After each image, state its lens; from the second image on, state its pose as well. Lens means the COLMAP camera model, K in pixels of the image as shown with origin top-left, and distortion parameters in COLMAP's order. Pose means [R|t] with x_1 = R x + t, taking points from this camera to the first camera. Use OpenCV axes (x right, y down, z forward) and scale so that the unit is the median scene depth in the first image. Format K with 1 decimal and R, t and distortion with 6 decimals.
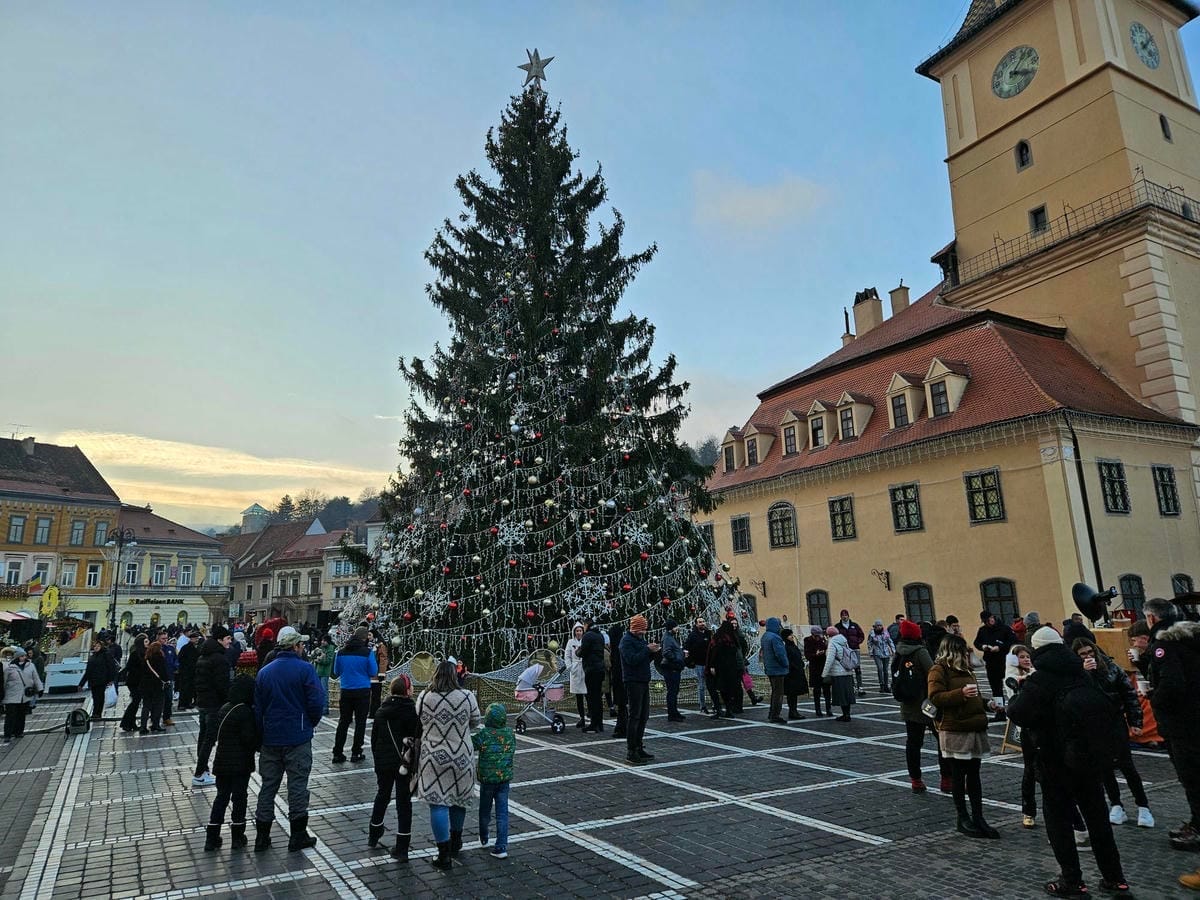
lens RADIAL K [[764.7, 0, 598.6], [0, 764.7, 452.0], [0, 0, 1]] dist [0.001194, -0.003969]
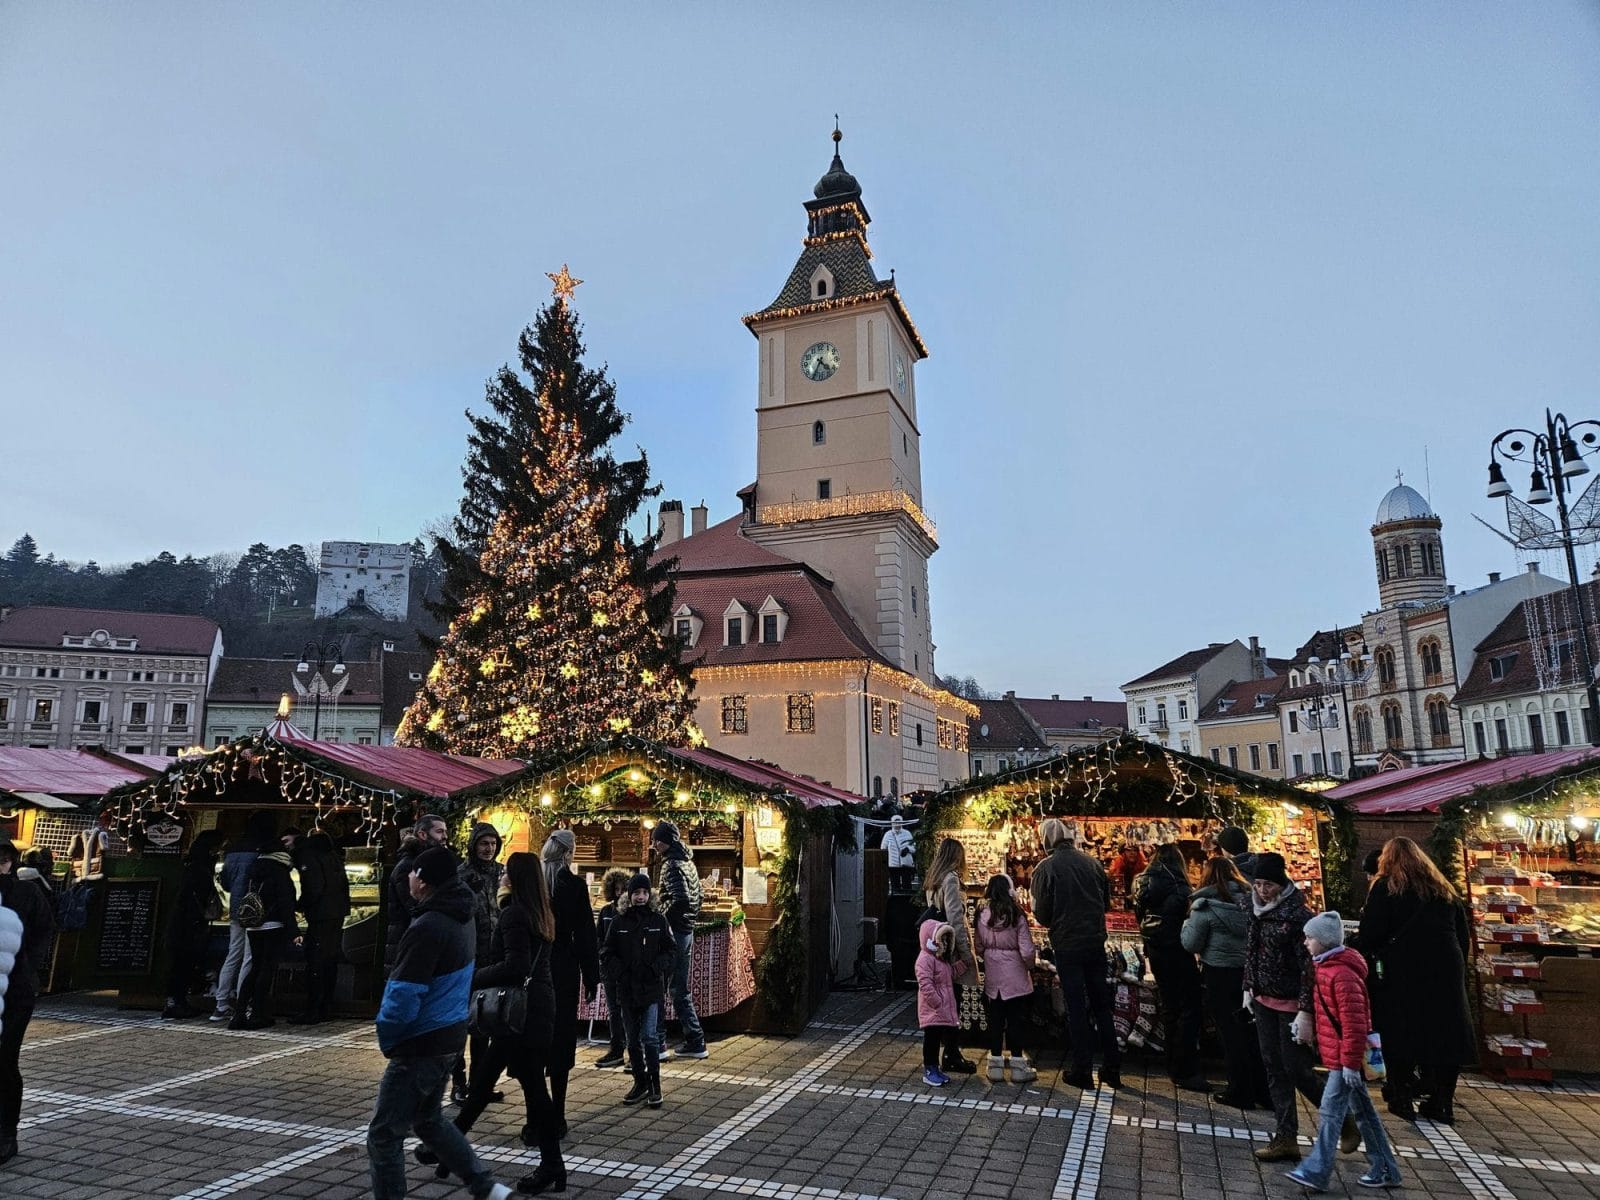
lens RADIAL K [[1019.6, 0, 794.4], [0, 1019.6, 596.9], [0, 0, 1]] dist [0.001194, -0.003969]
pose [[0.736641, 0.154076, 0.658499, -0.506914], [-0.150400, 0.986641, -0.062606, -0.018971], [-0.659348, -0.052920, 0.749973, -0.215285]]
